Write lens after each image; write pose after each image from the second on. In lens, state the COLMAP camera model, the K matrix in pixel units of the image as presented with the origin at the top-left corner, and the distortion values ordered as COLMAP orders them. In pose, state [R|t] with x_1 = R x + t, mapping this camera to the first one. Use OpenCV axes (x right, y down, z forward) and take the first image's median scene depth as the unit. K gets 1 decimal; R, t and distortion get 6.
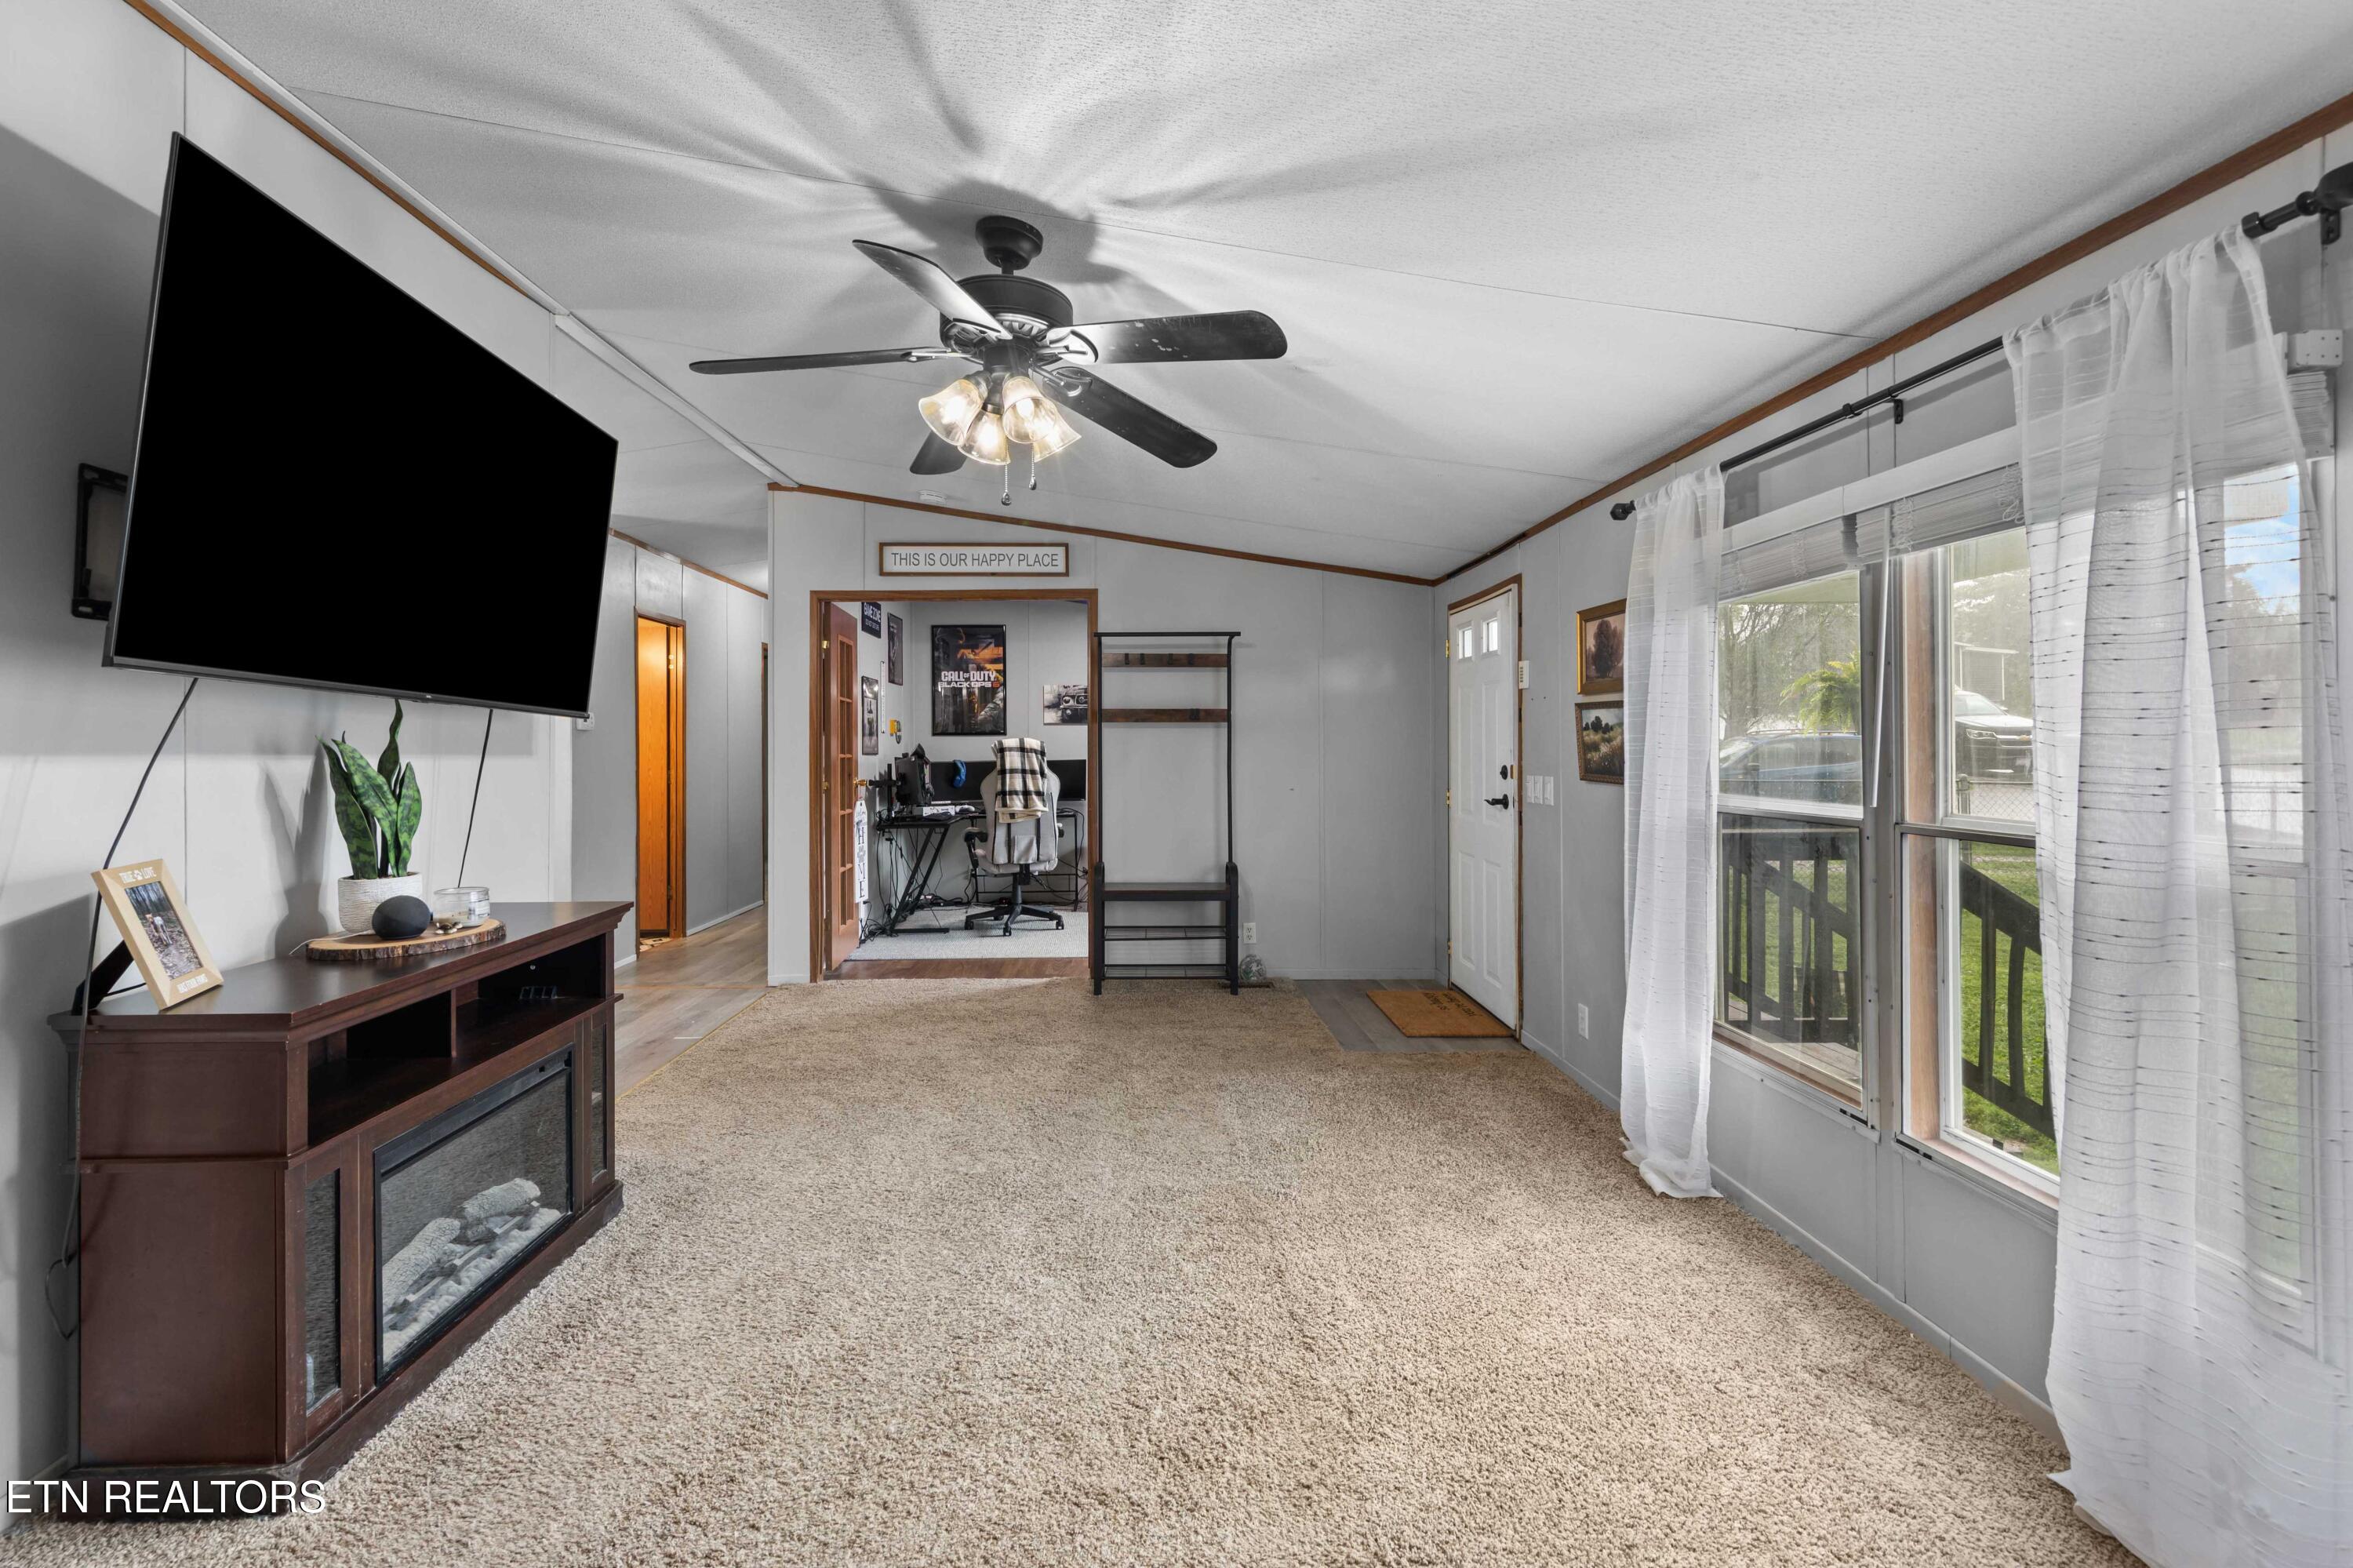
lens RADIAL K [[1011.8, 0, 1172.9], [0, 1011.8, 733.7], [0, 0, 1]] dist [0.003113, -0.000633]
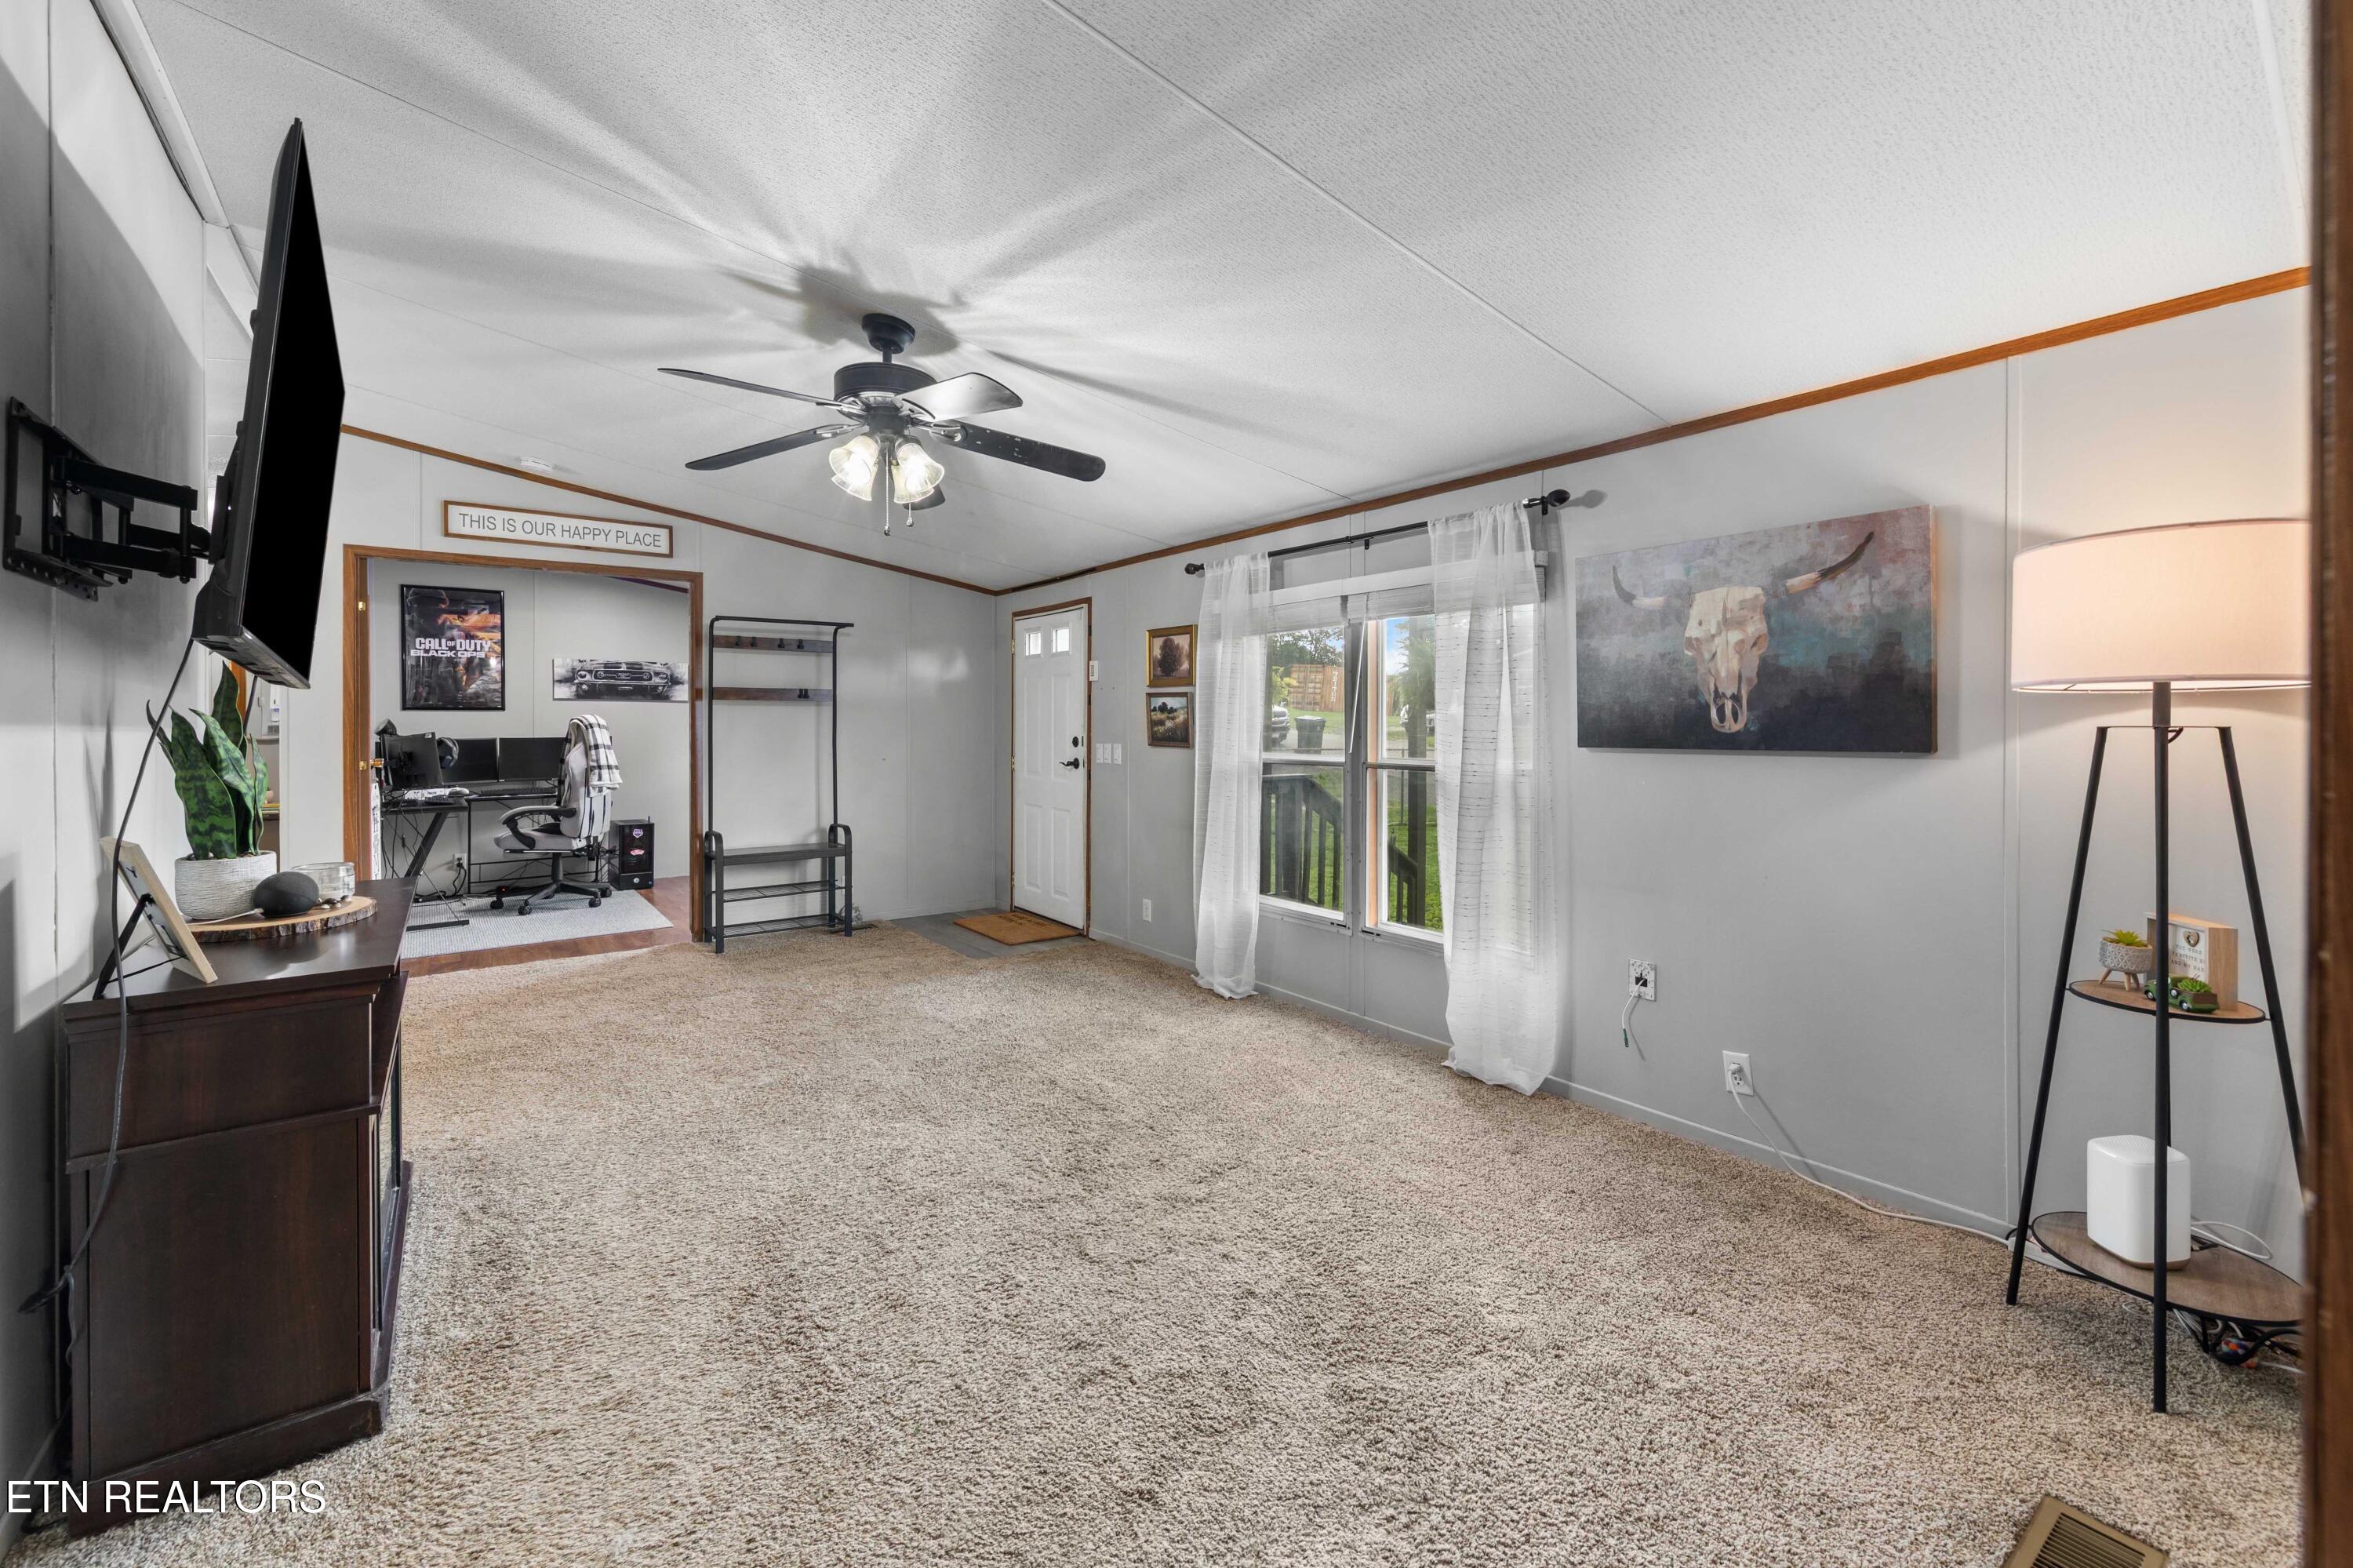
lens RADIAL K [[946.9, 0, 1182.8], [0, 946.9, 728.4], [0, 0, 1]] dist [0.002586, -0.000102]
pose [[0.810395, -0.001152, 0.585882, -0.371193], [-0.008054, 0.999882, 0.013107, 0.002908], [-0.585828, -0.015340, 0.810290, -0.141483]]
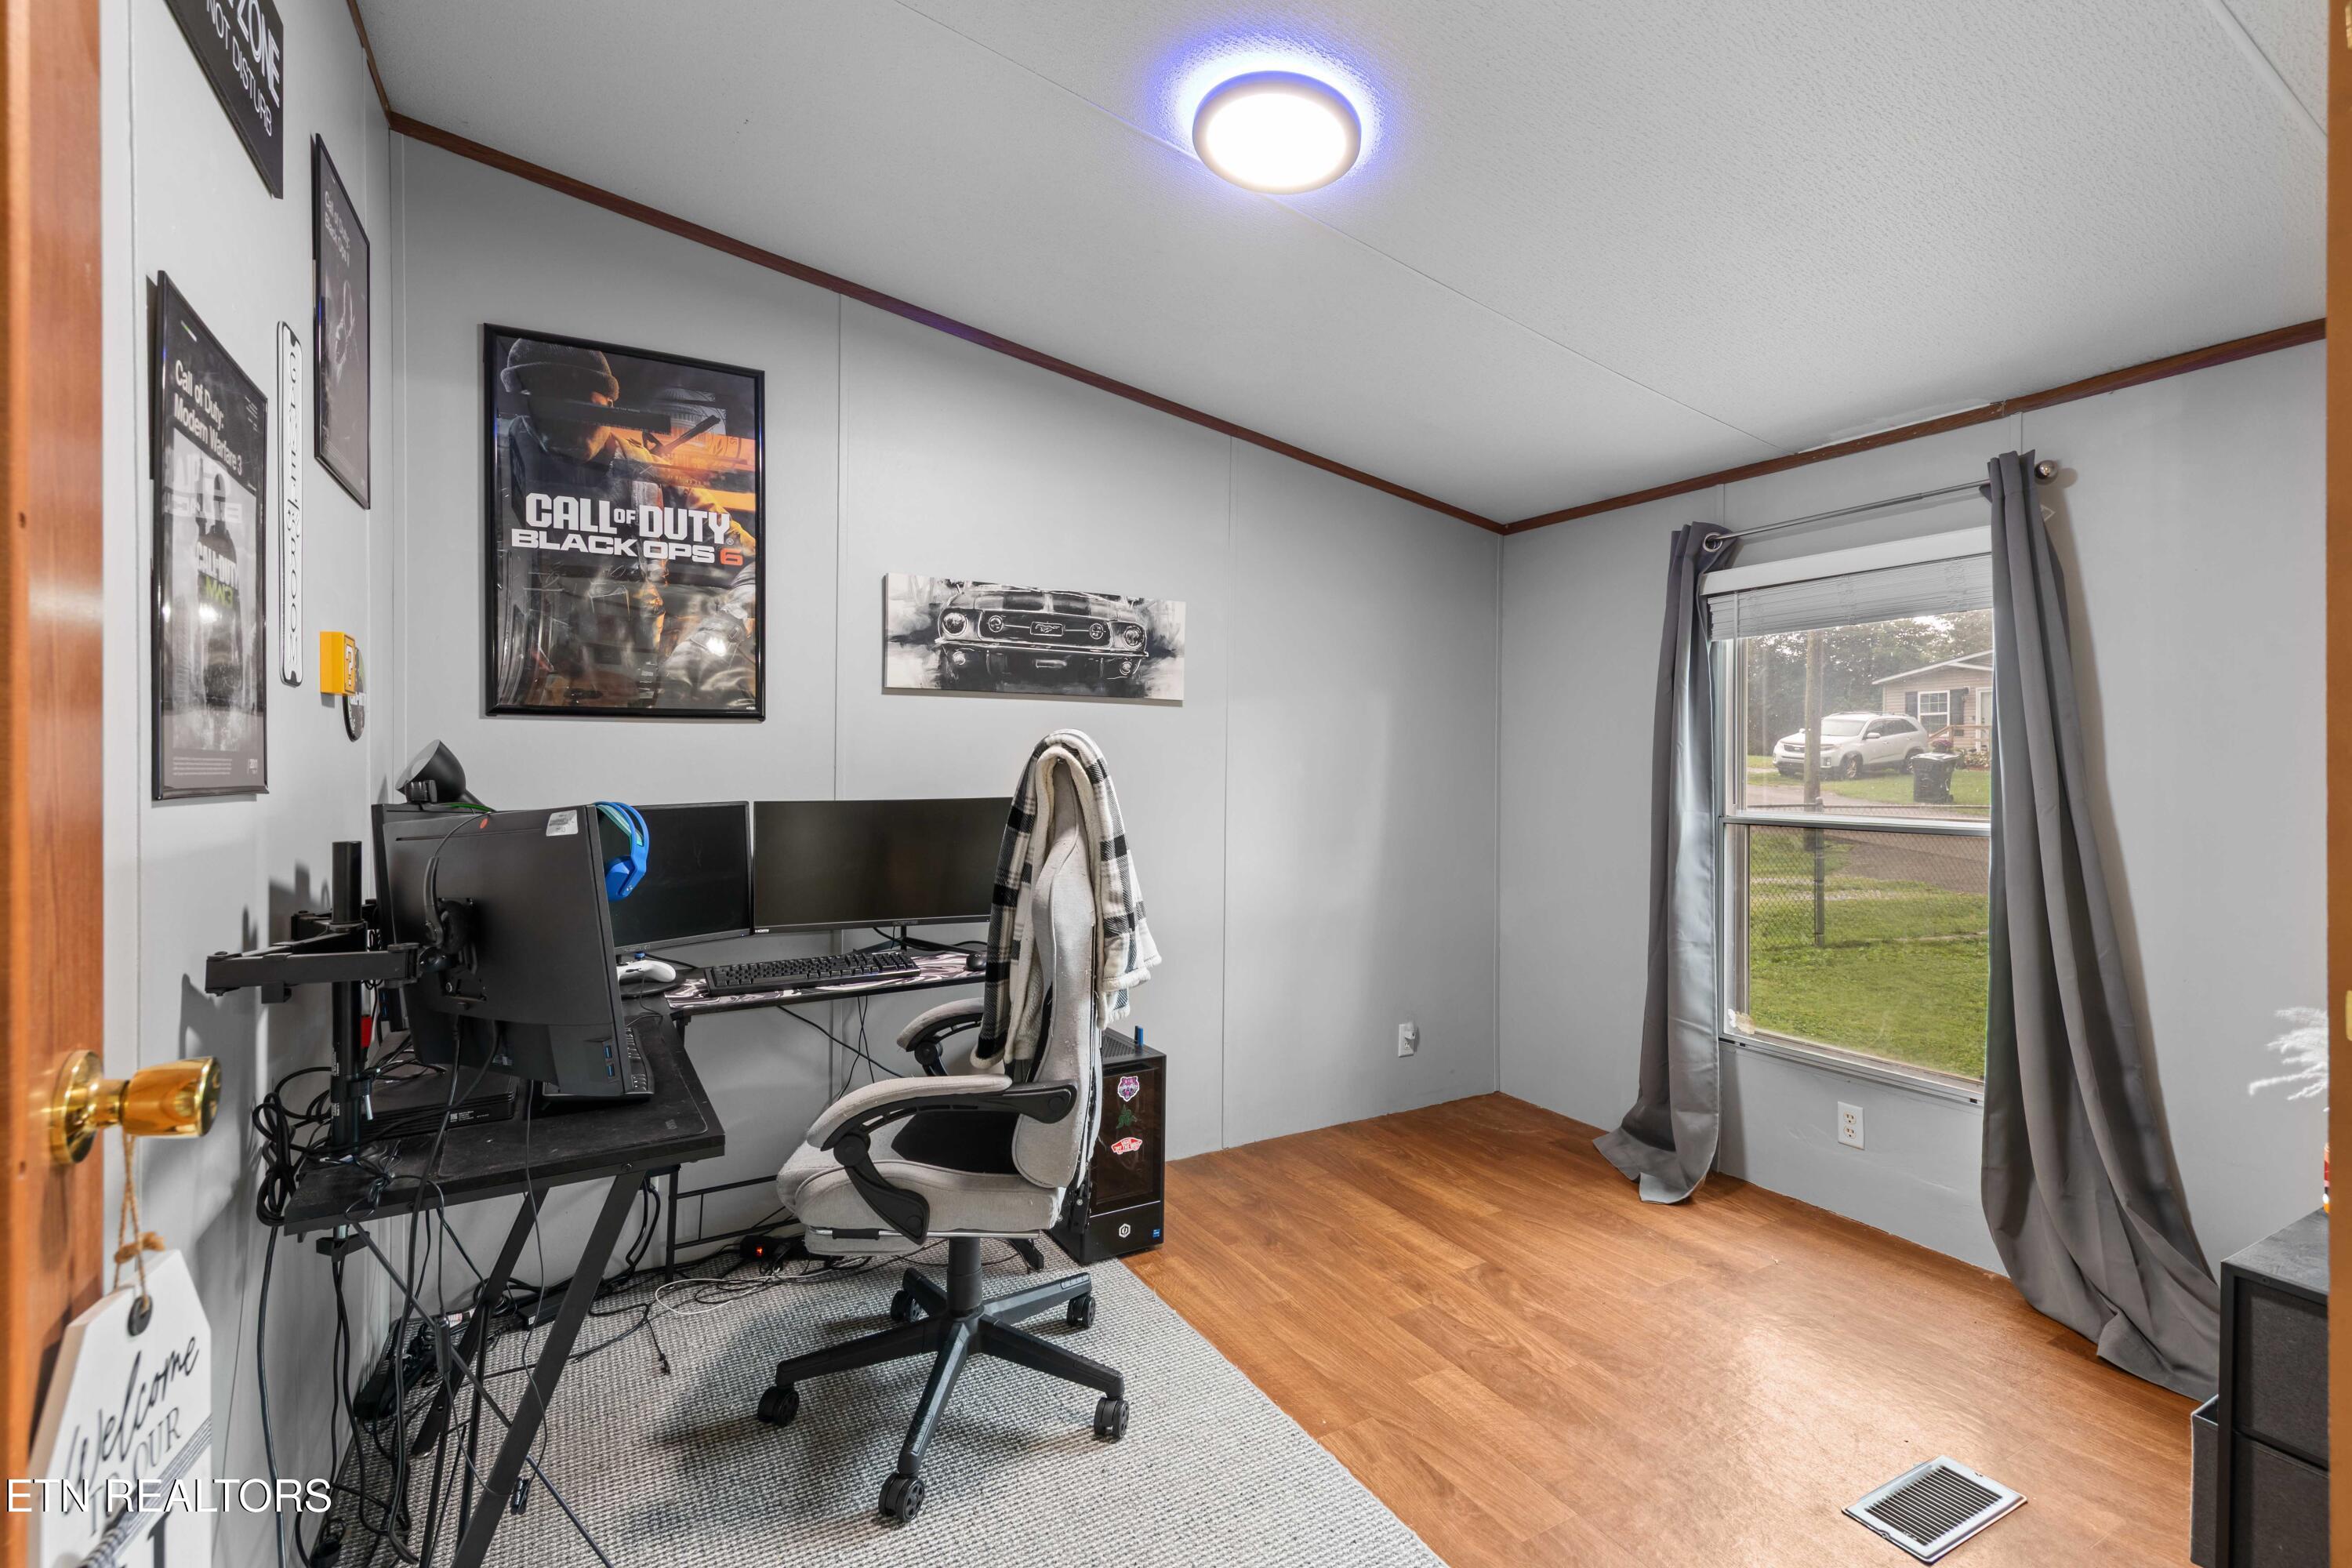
lens RADIAL K [[1036.9, 0, 1176.8], [0, 1036.9, 772.5], [0, 0, 1]] dist [0.023202, 0.000071]
pose [[0.889786, 0.002401, 0.456372, -0.433612], [-0.012838, 0.999722, 0.019770, 0.021254], [-0.456198, -0.023450, 0.889569, 1.413692]]
